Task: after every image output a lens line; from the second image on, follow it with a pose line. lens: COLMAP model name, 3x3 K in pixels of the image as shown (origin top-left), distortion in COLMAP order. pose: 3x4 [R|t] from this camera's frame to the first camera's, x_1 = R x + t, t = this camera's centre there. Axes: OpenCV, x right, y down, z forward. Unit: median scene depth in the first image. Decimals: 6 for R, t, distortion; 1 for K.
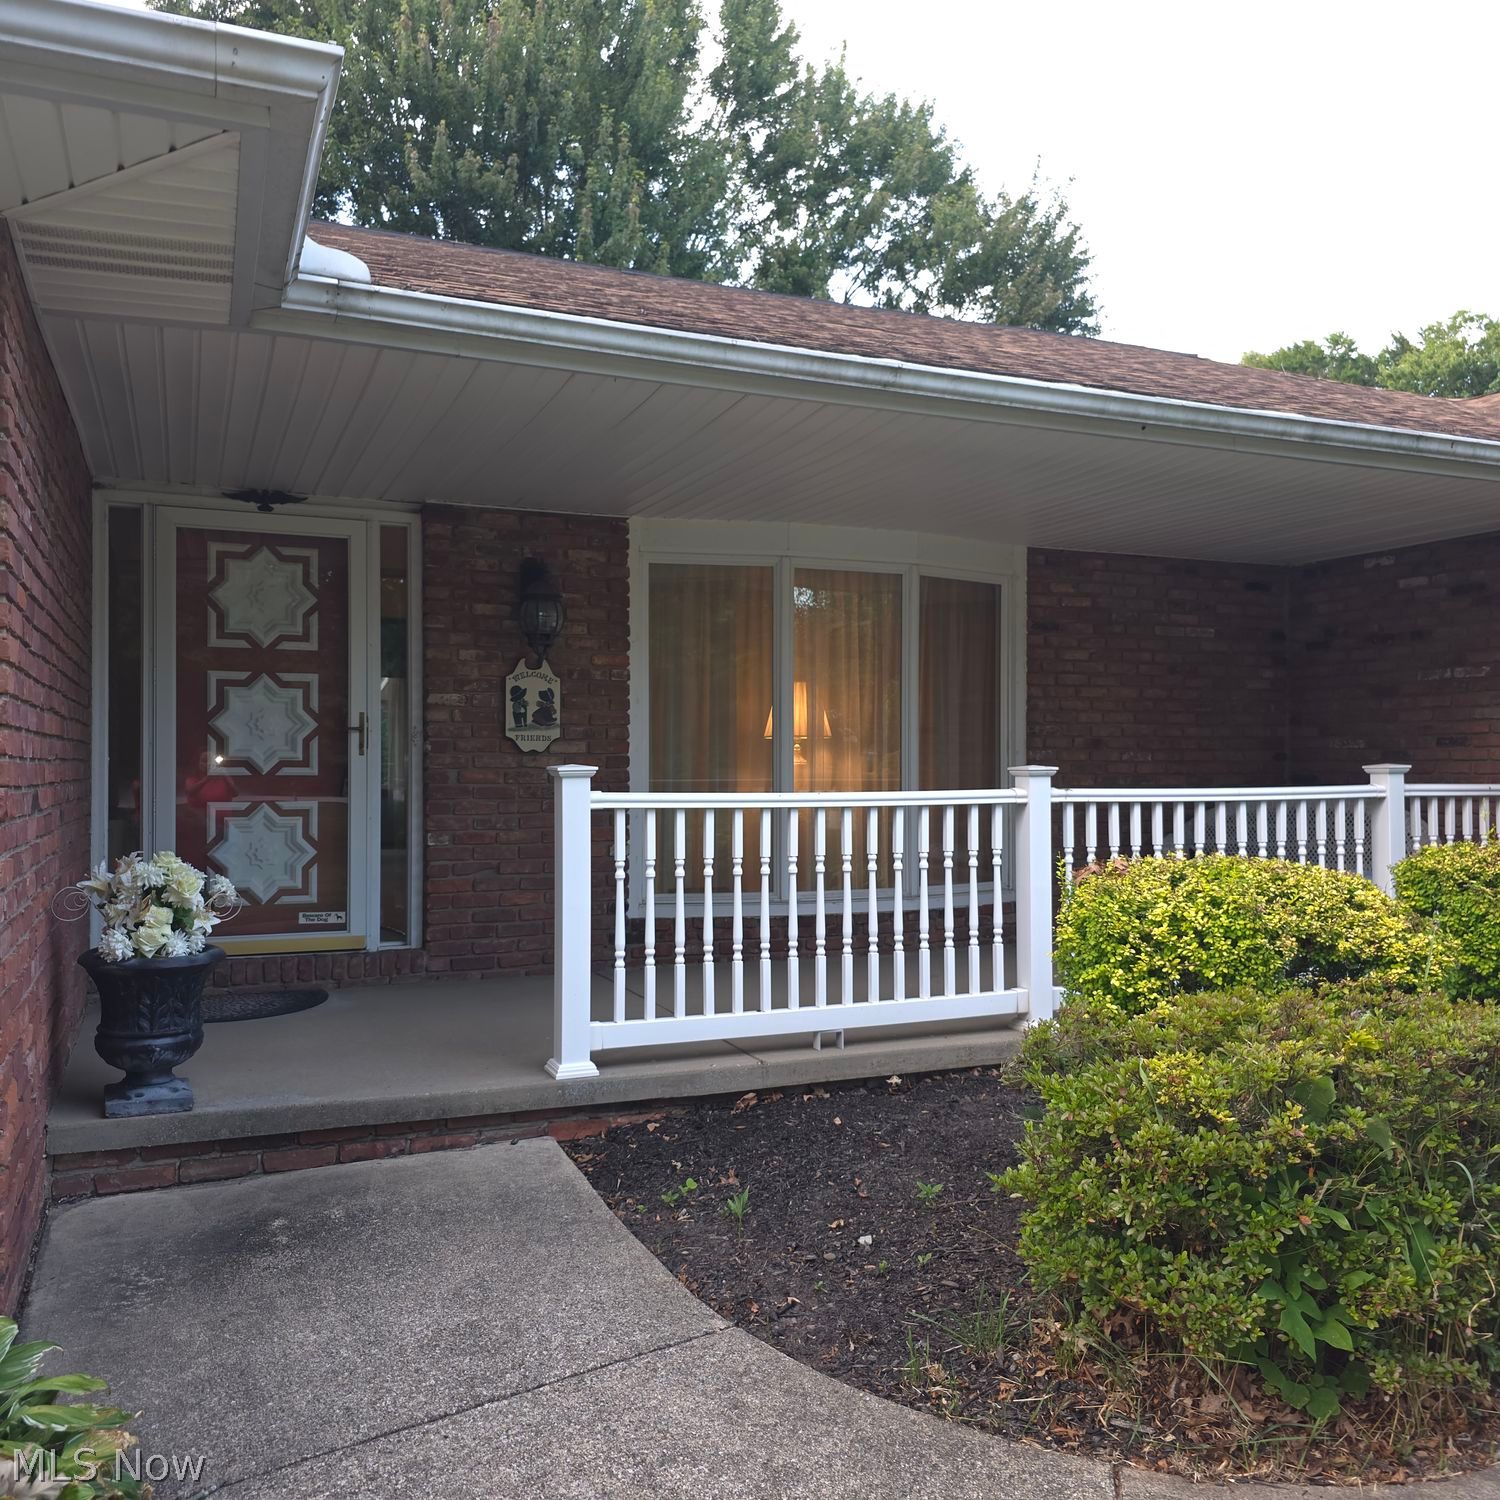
lens RADIAL K [[1328.4, 0, 750.0], [0, 1328.4, 750.0], [0, 0, 1]] dist [-0.001739, -0.001144]
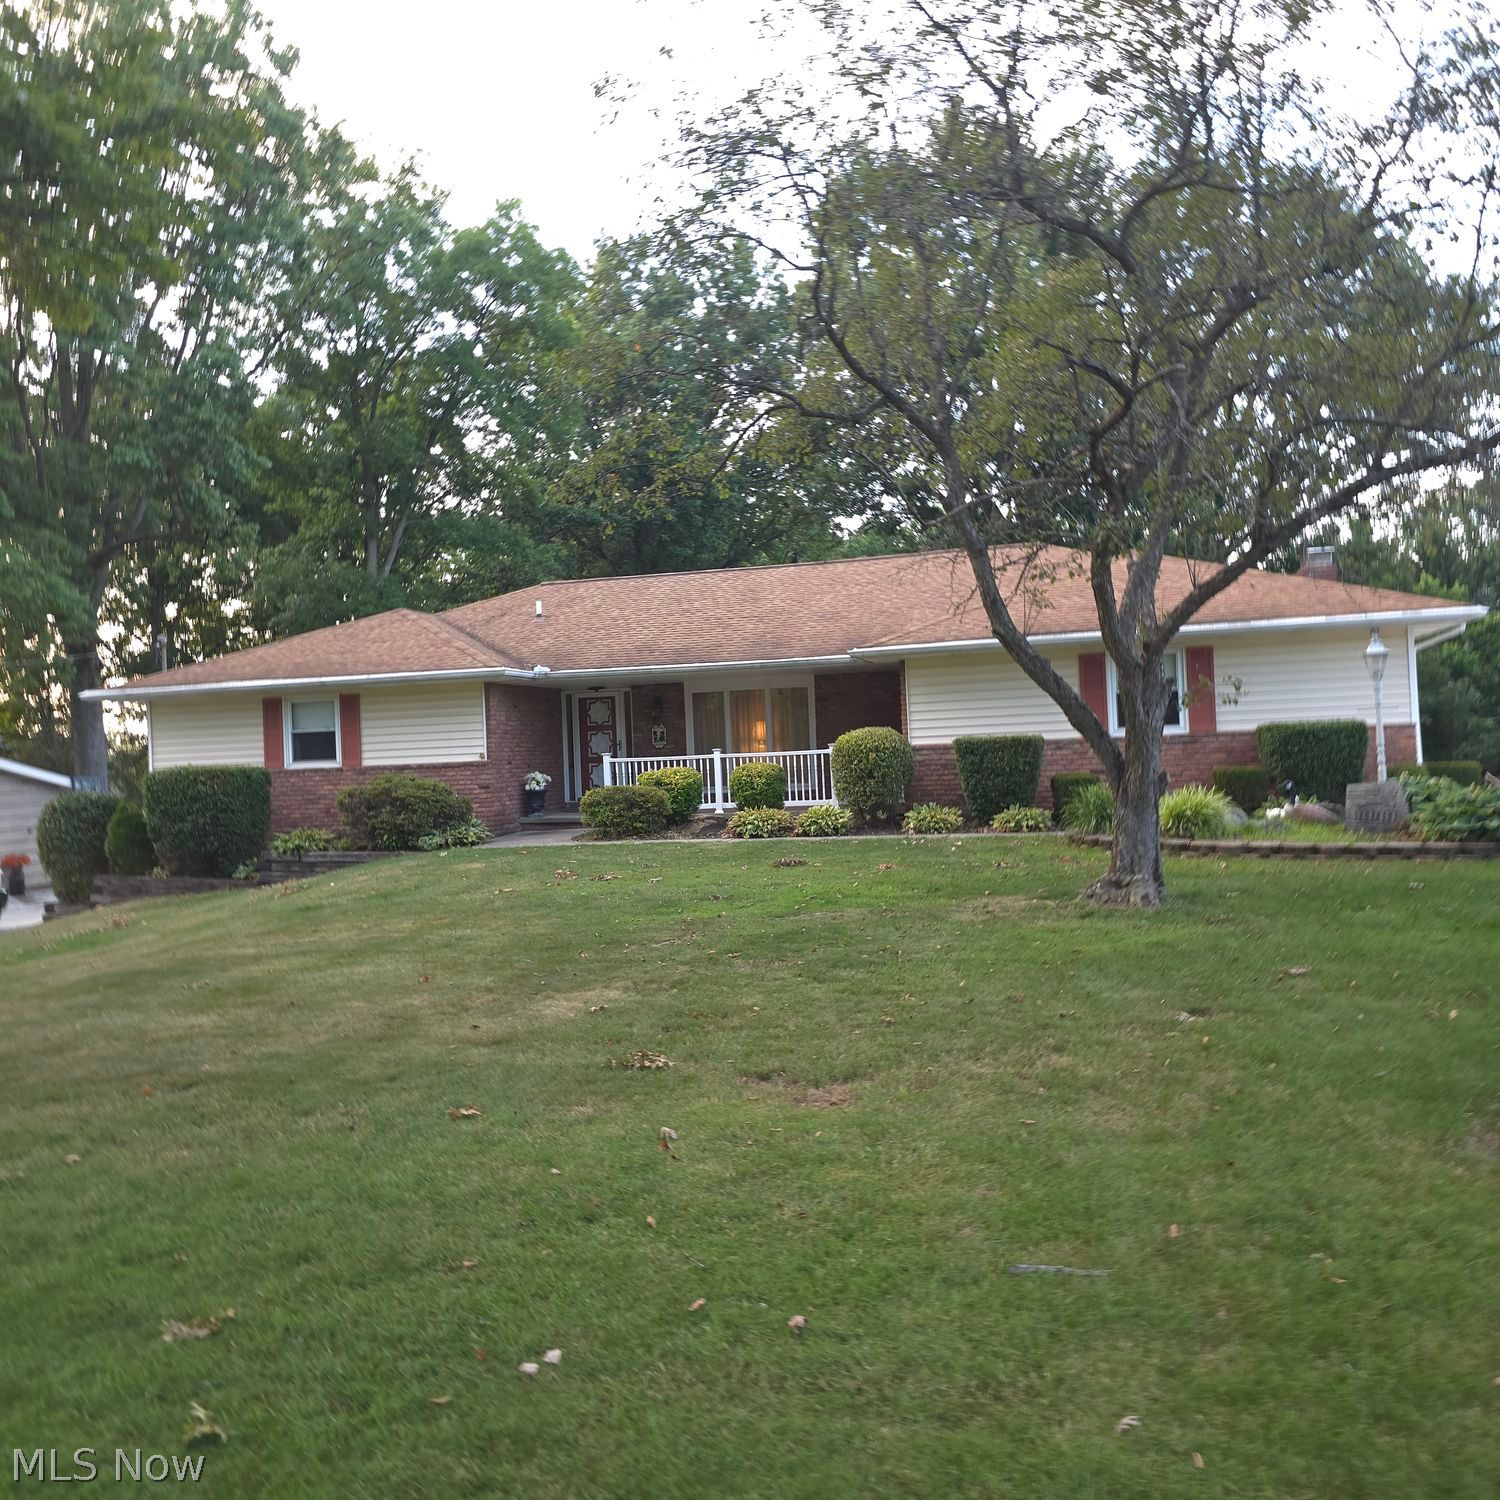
lens RADIAL K [[1328.4, 0, 750.0], [0, 1328.4, 750.0], [0, 0, 1]] dist [-0.001739, -0.001144]
pose [[0.811510, -0.031621, -0.583482, 2.430858], [0.052148, 0.998470, 0.018418, -0.052417], [0.582007, -0.045374, 0.811917, -2.081799]]
